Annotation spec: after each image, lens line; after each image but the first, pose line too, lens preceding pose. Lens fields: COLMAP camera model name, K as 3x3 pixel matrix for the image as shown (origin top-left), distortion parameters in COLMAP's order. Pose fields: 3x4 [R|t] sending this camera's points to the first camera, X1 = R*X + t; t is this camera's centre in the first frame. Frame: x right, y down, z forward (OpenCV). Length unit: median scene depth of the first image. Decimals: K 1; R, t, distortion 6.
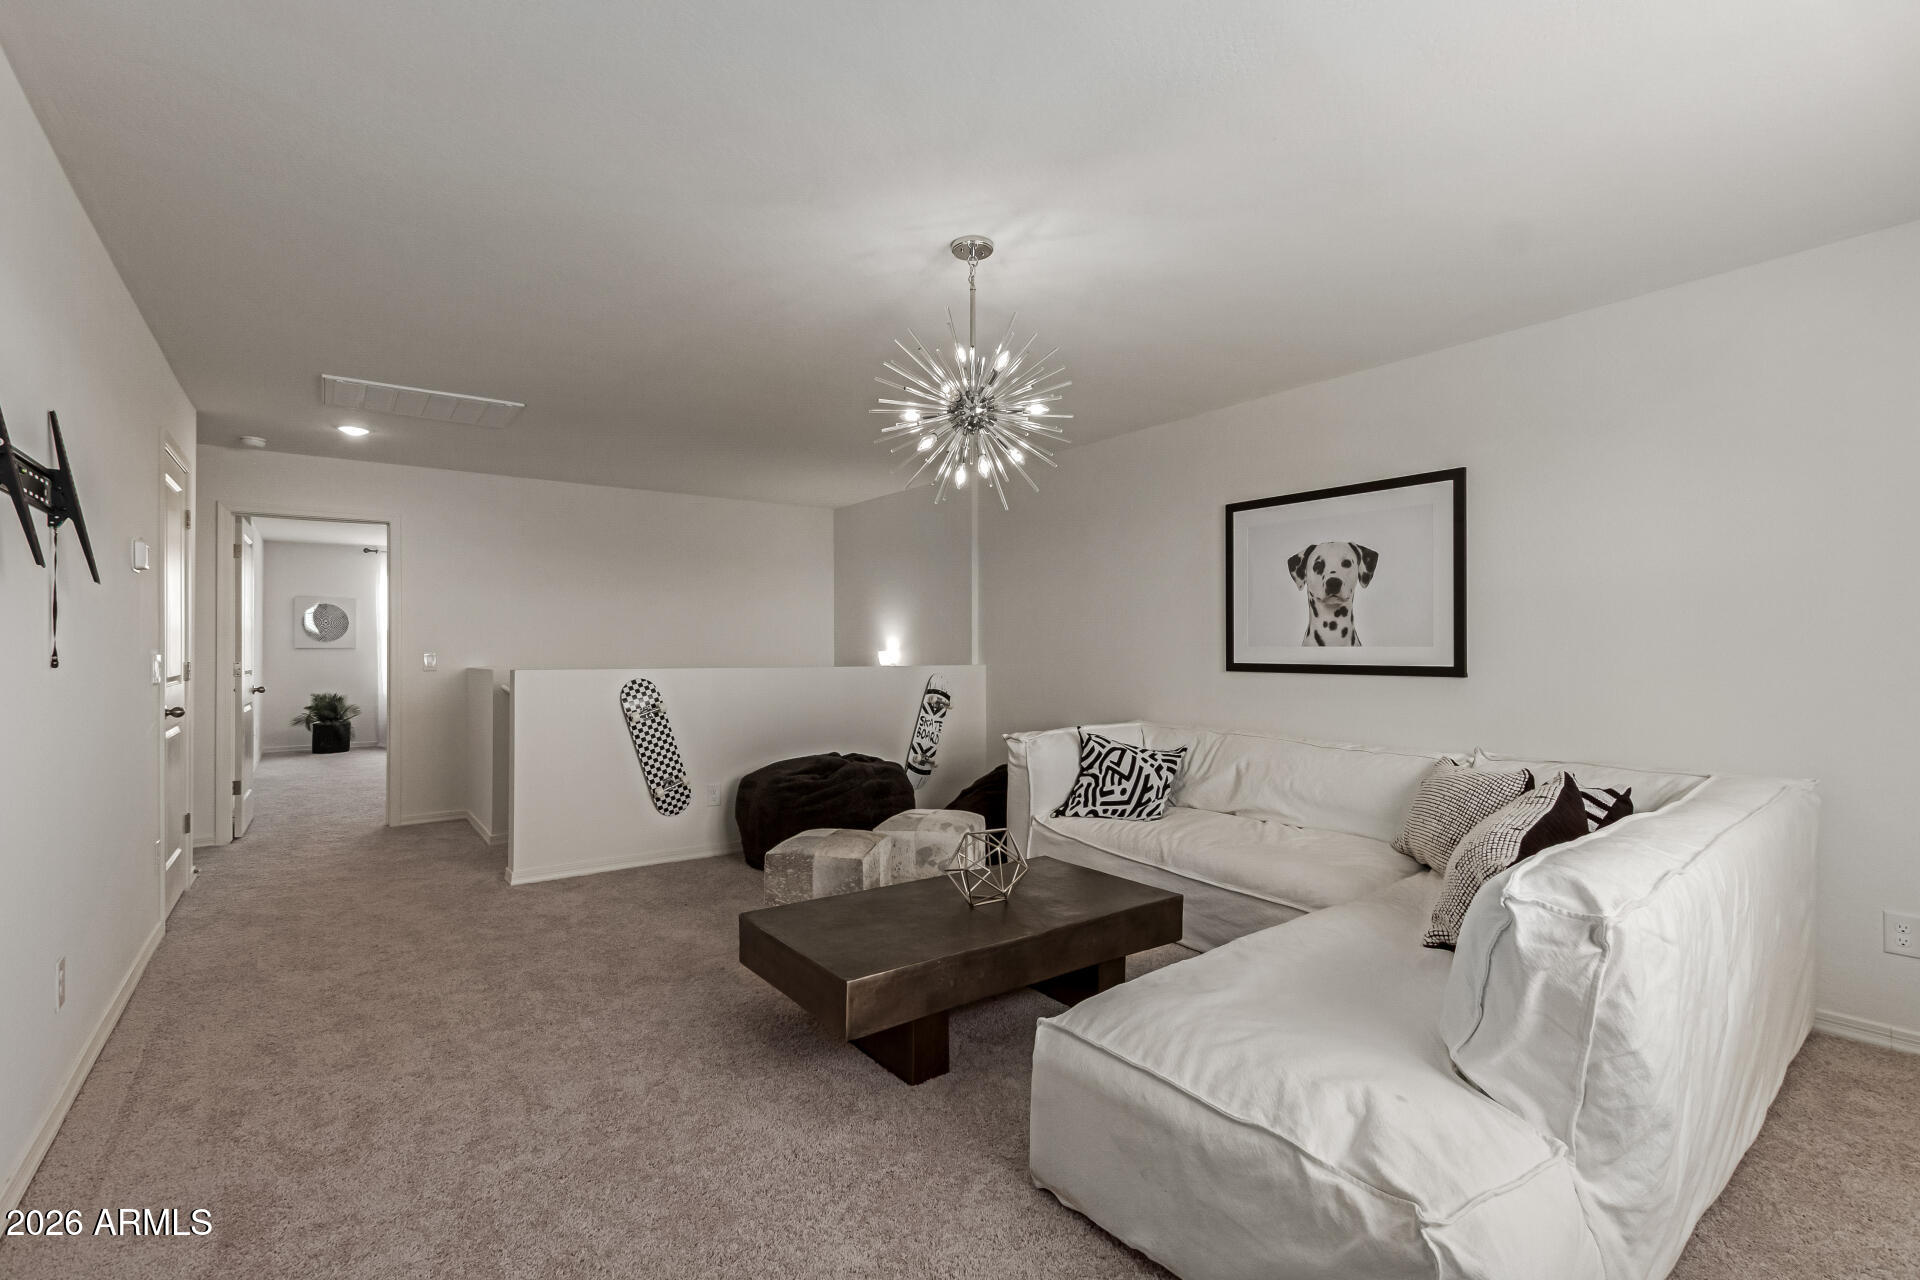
lens RADIAL K [[873.7, 0, 960.0], [0, 873.7, 640.0], [0, 0, 1]] dist [0.004021, -0.000341]
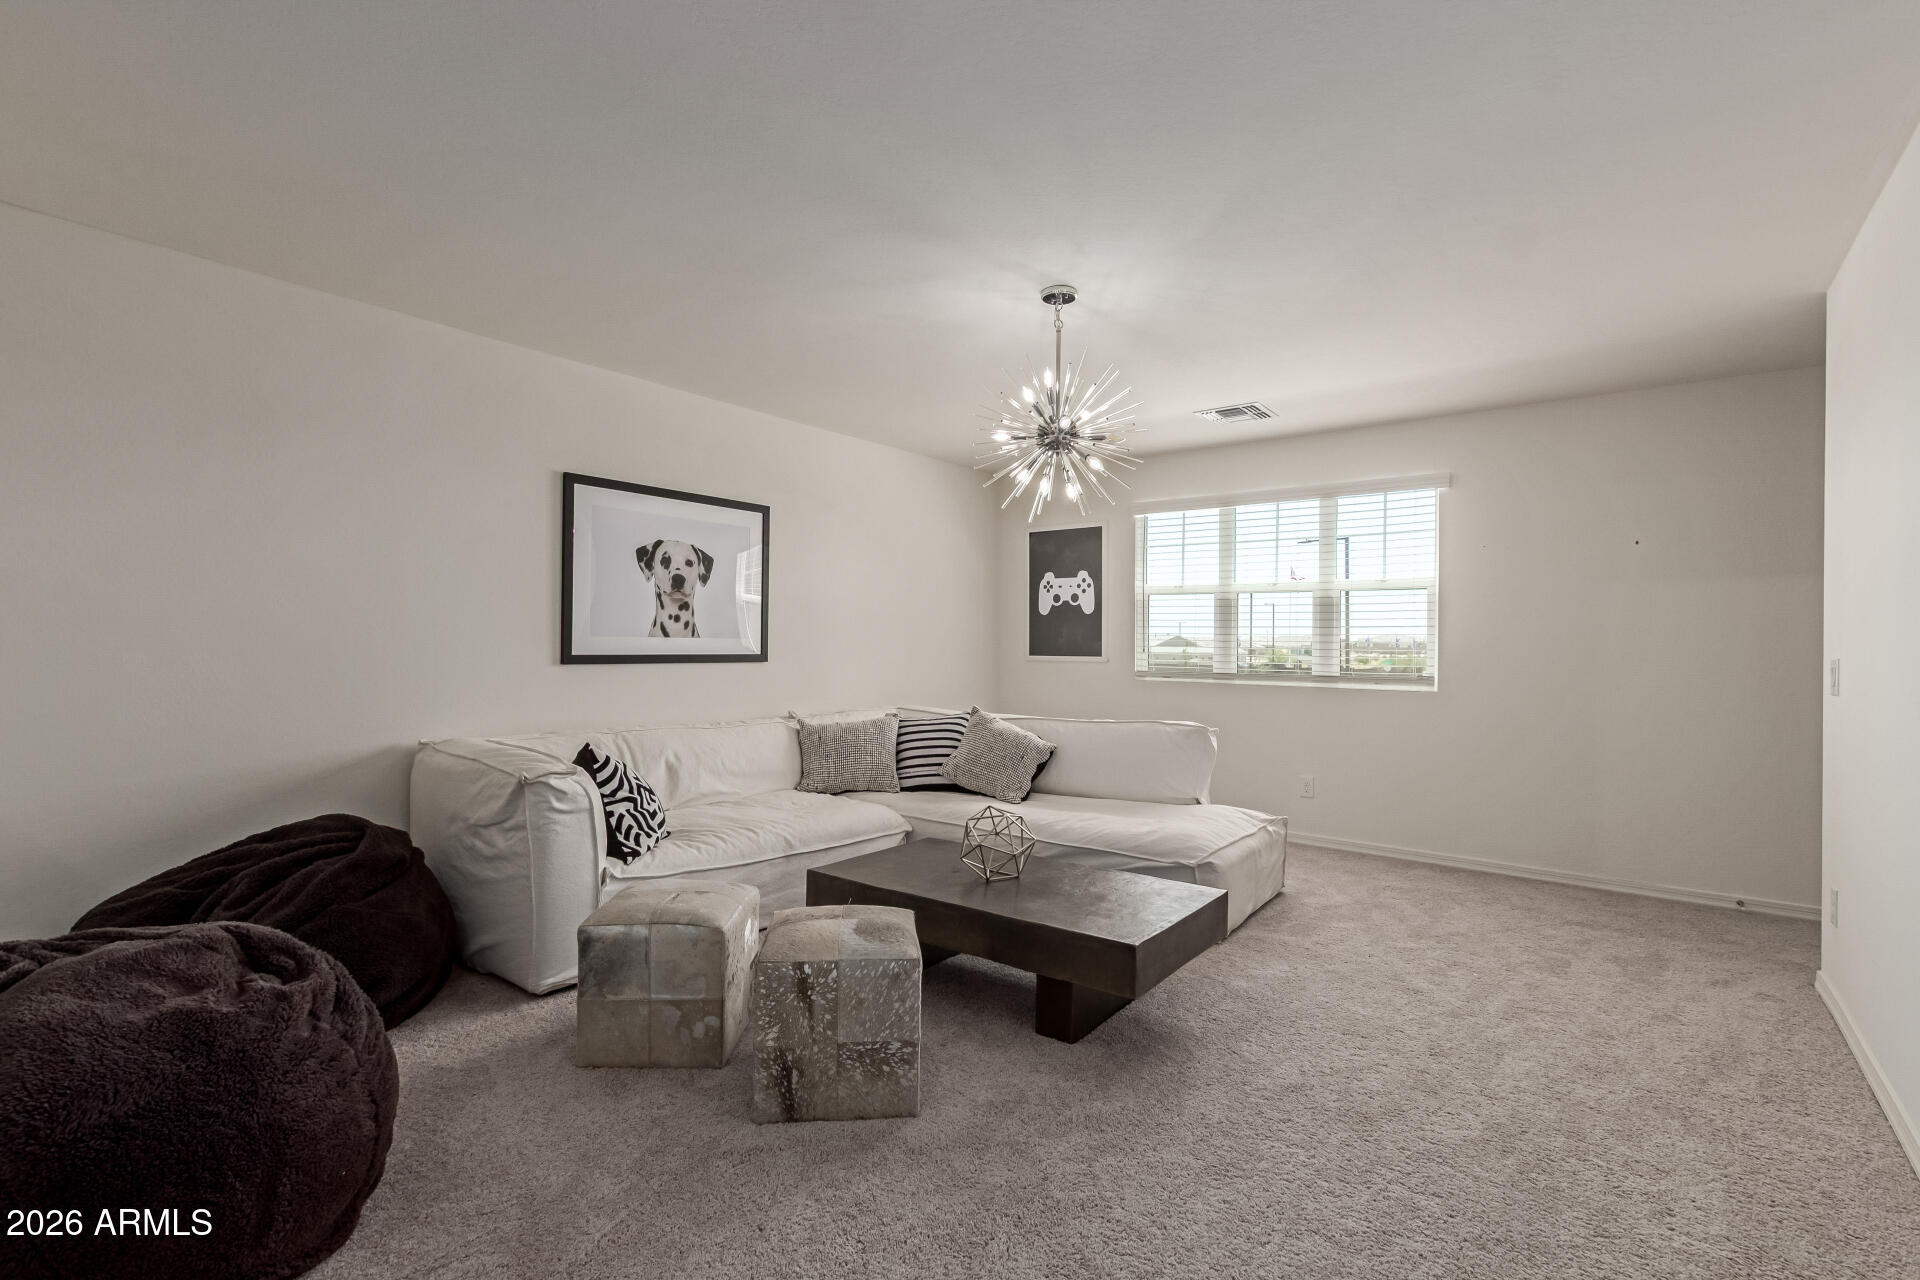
lens RADIAL K [[878.7, 0, 953.2], [0, 878.7, 642.5], [0, 0, 1]] dist [0.000190, -0.000225]
pose [[-0.277135, -0.001446, 0.960830, -0.710431], [-0.017600, 0.999839, -0.003572, 0.011247], [-0.960670, -0.017900, -0.277115, 0.968376]]
